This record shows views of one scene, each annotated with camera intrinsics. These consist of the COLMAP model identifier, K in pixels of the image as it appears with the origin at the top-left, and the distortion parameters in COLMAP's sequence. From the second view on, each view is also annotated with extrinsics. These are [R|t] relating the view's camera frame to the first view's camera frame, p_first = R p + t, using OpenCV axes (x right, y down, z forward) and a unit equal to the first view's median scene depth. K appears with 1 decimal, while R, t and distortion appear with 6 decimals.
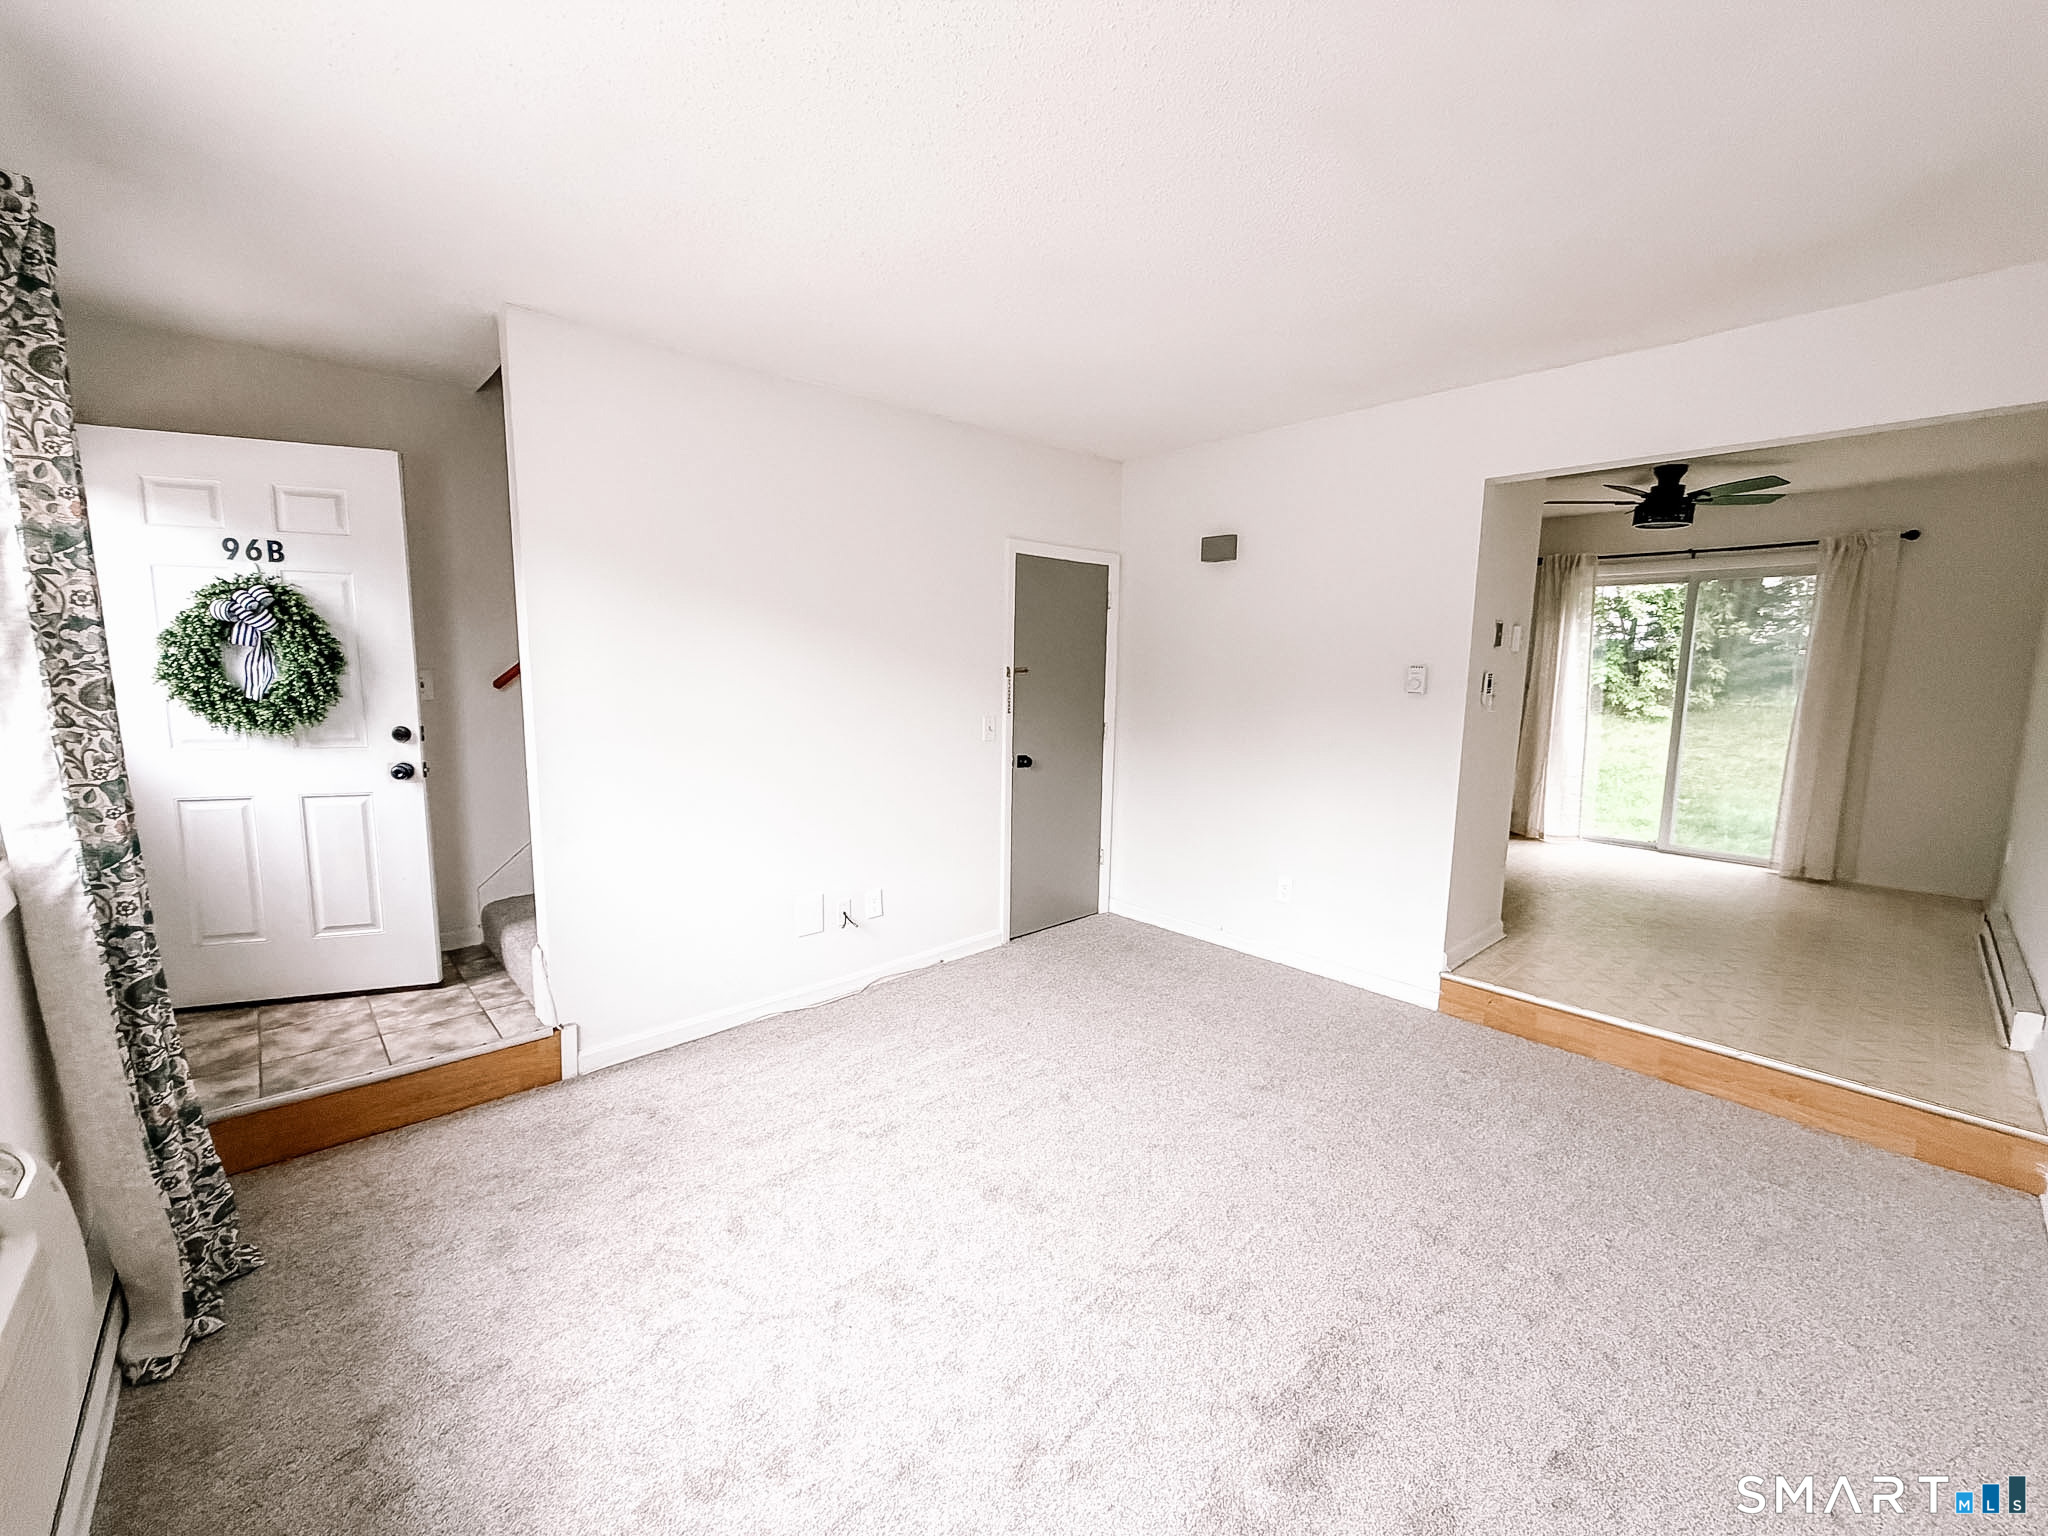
lens RADIAL K [[815.2, 0, 1014.7], [0, 815.2, 767.4], [0, 0, 1]] dist [-0.000027, 0.000005]
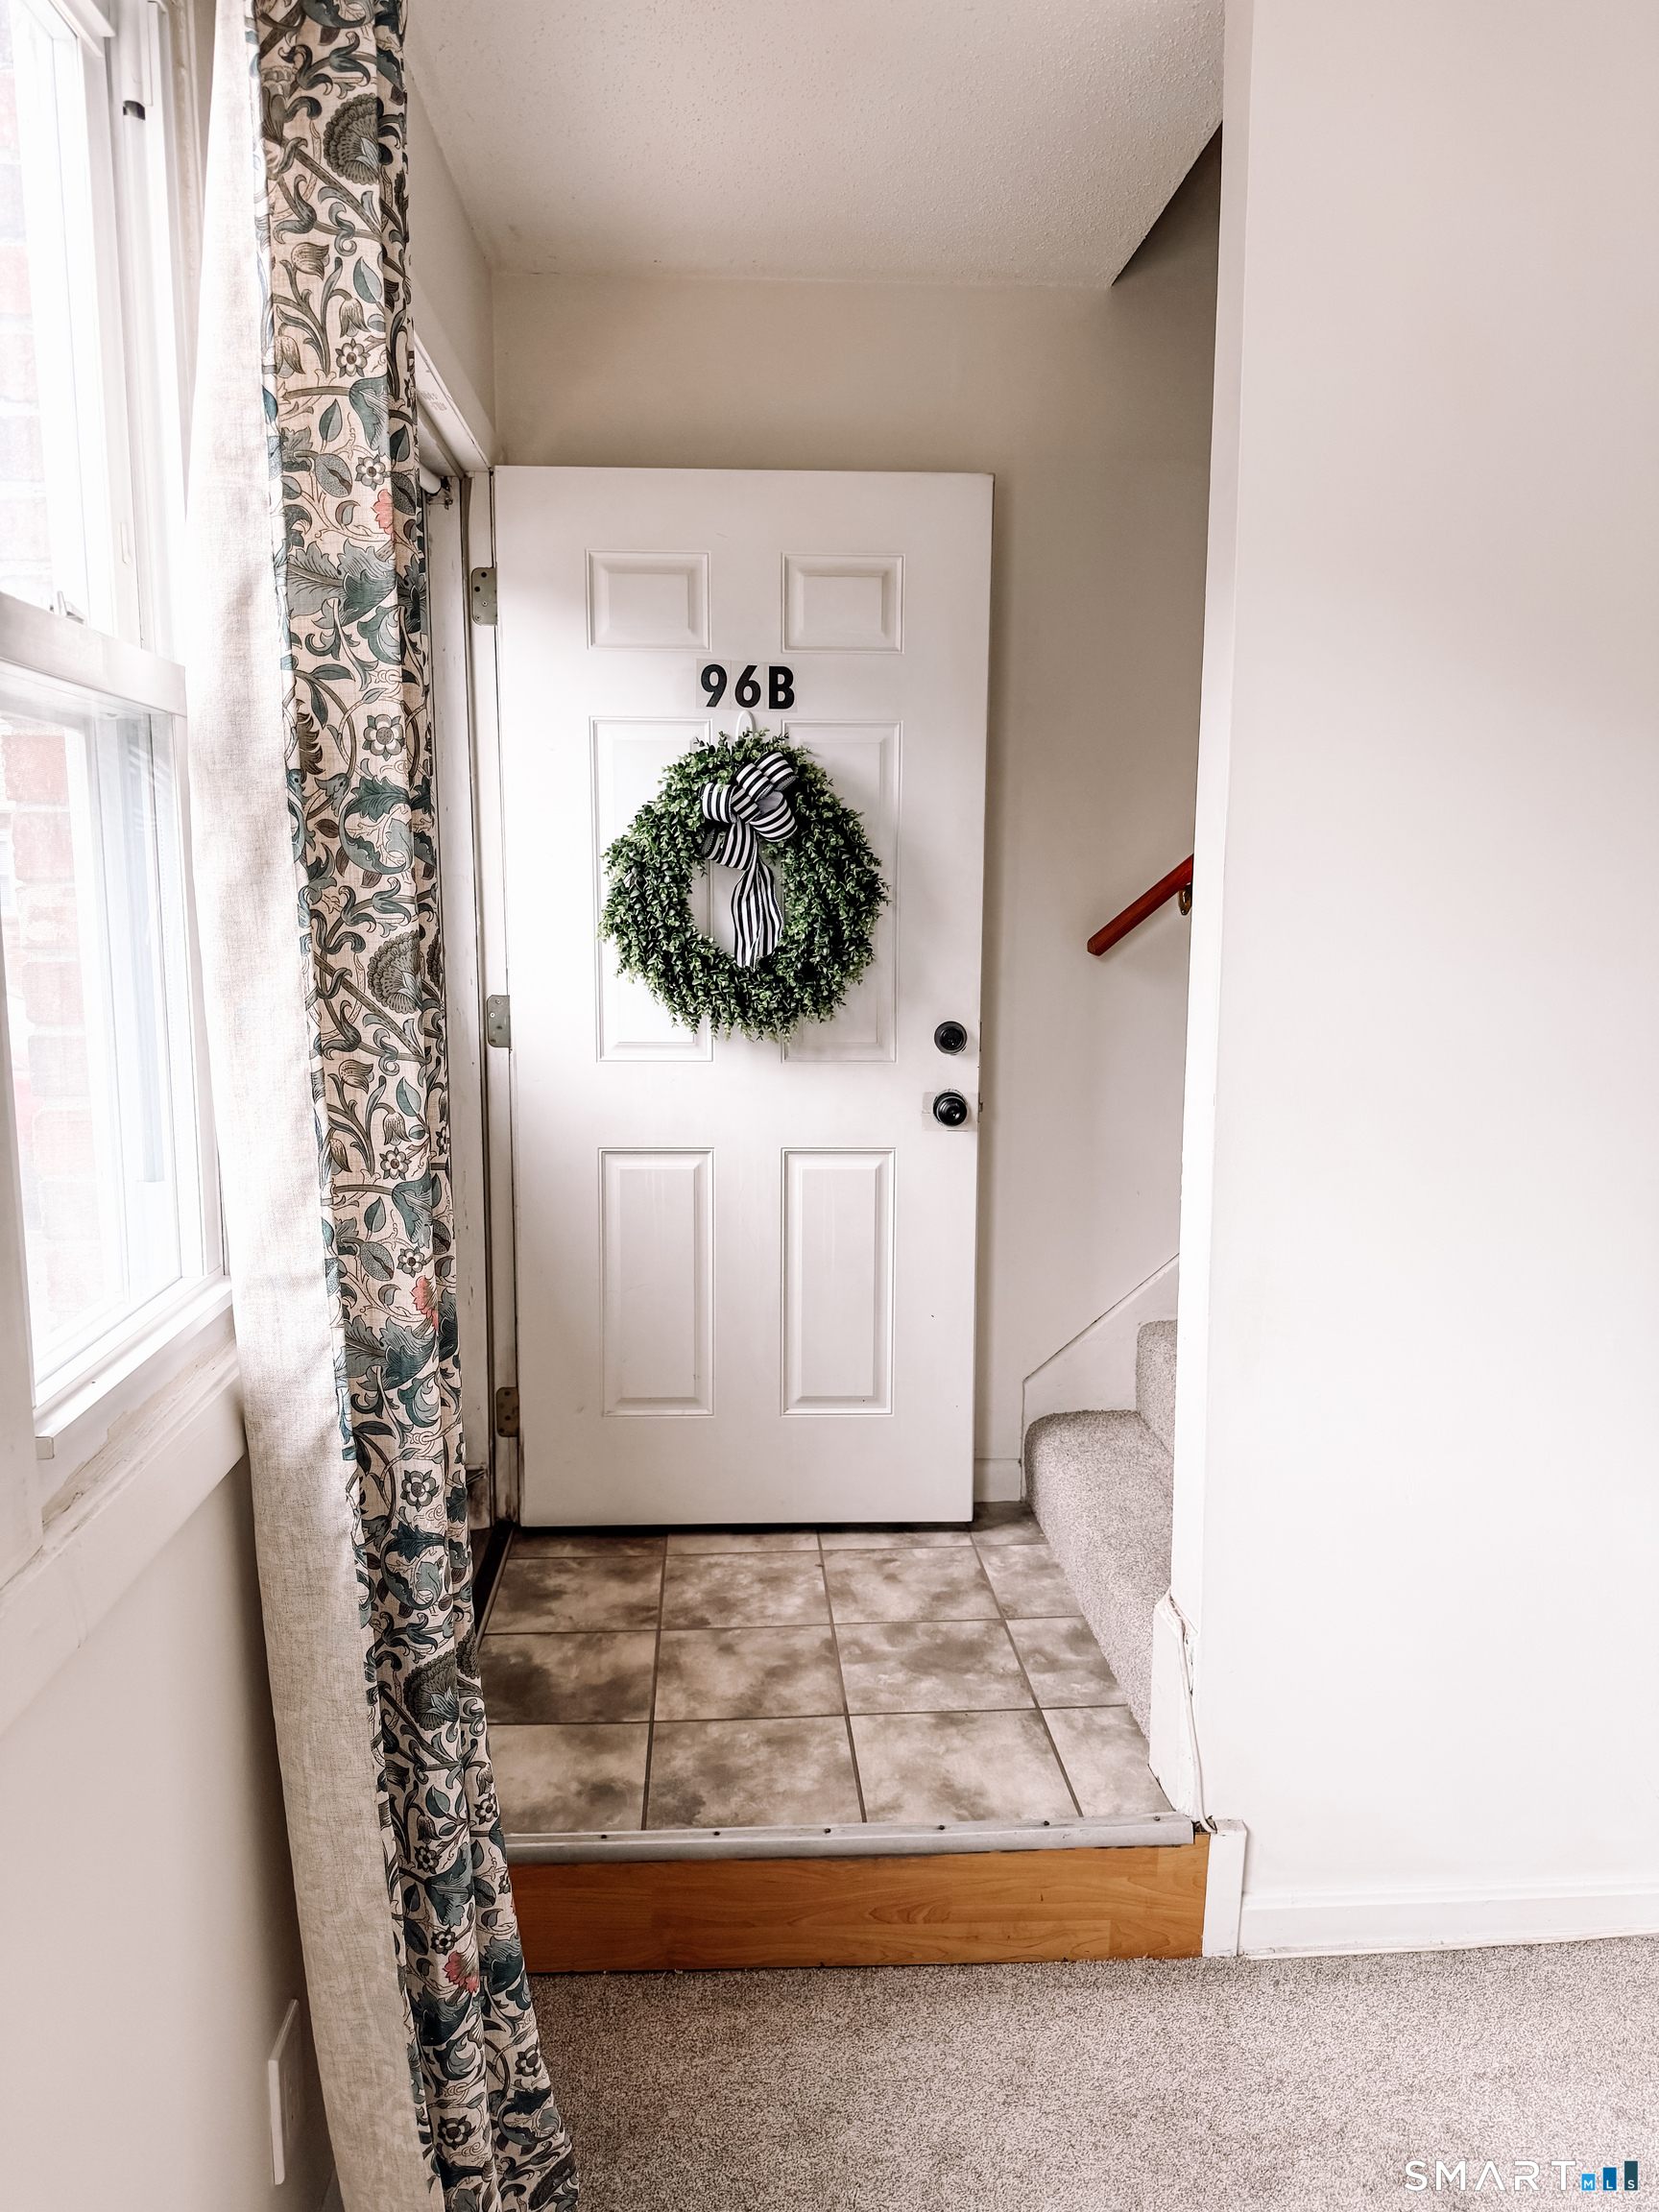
lens RADIAL K [[1537.7, 0, 828.8], [0, 1537.7, 1110.8], [0, 0, 1]] dist [0.027495, -0.006227]
pose [[0.781094, 0.076969, -0.619651, -0.302328], [-0.072156, 0.996852, 0.032868, -0.039214], [0.620230, 0.019039, 0.784189, 0.338901]]
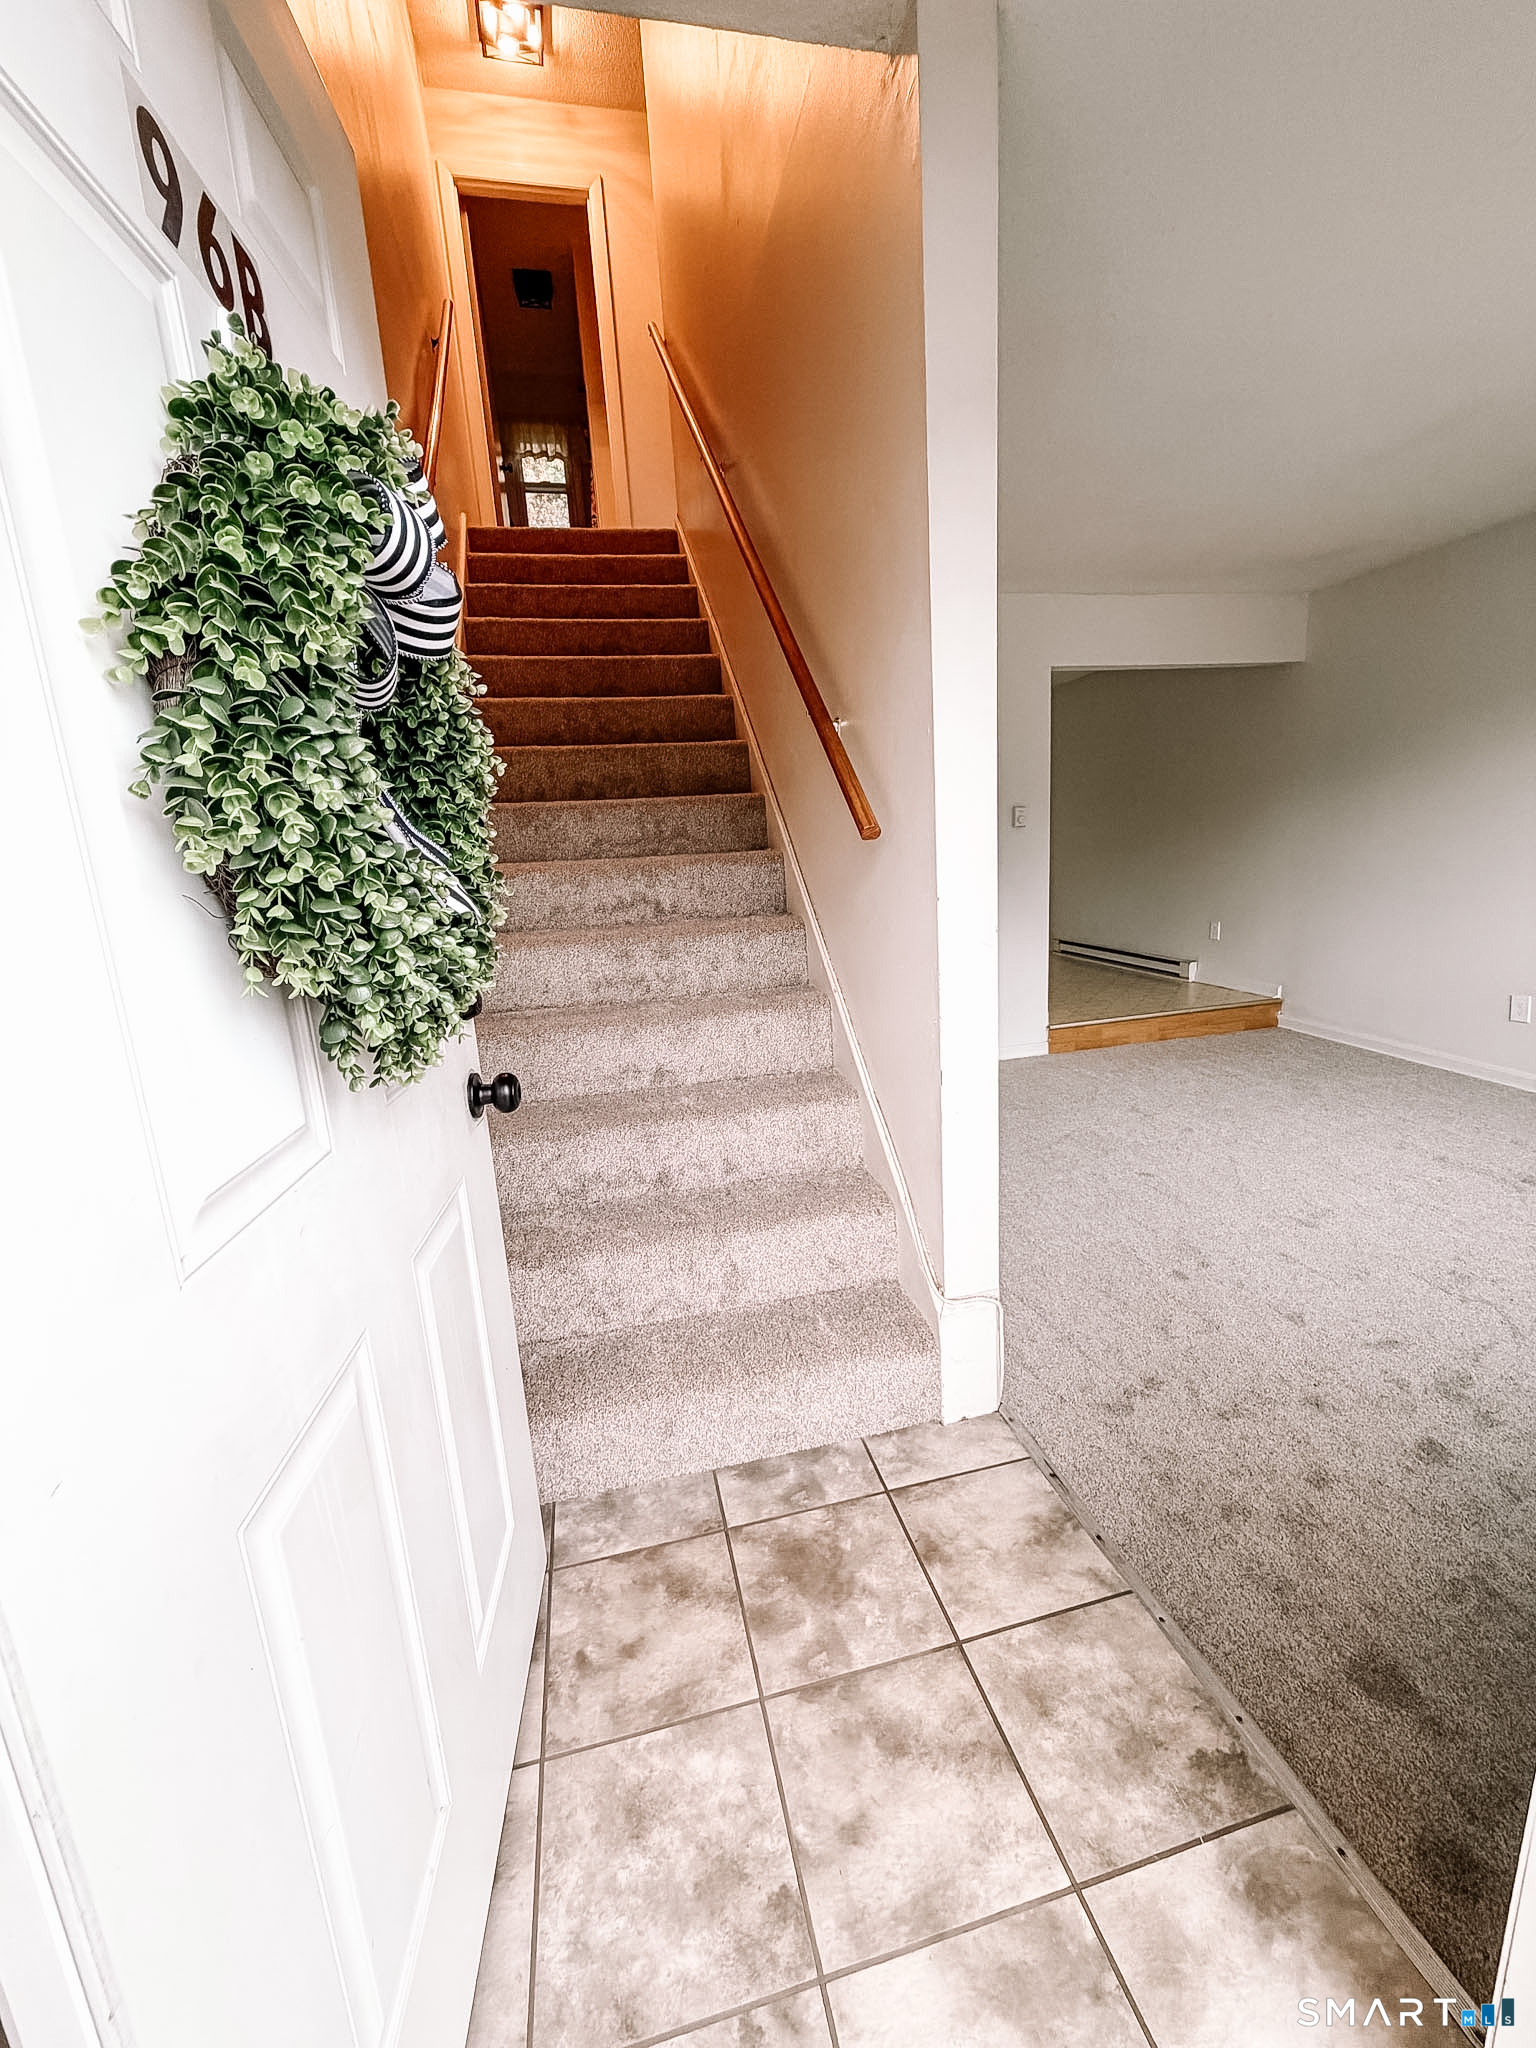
lens RADIAL K [[815.2, 0, 774.7], [0, 815.2, 1024.0], [0, 0, 1]] dist [-0.000027, 0.000005]
pose [[0.497231, -0.230311, 0.836491, -1.218645], [0.177976, 0.970697, 0.161468, -0.086542], [-0.849168, 0.068588, 0.523651, 0.911285]]
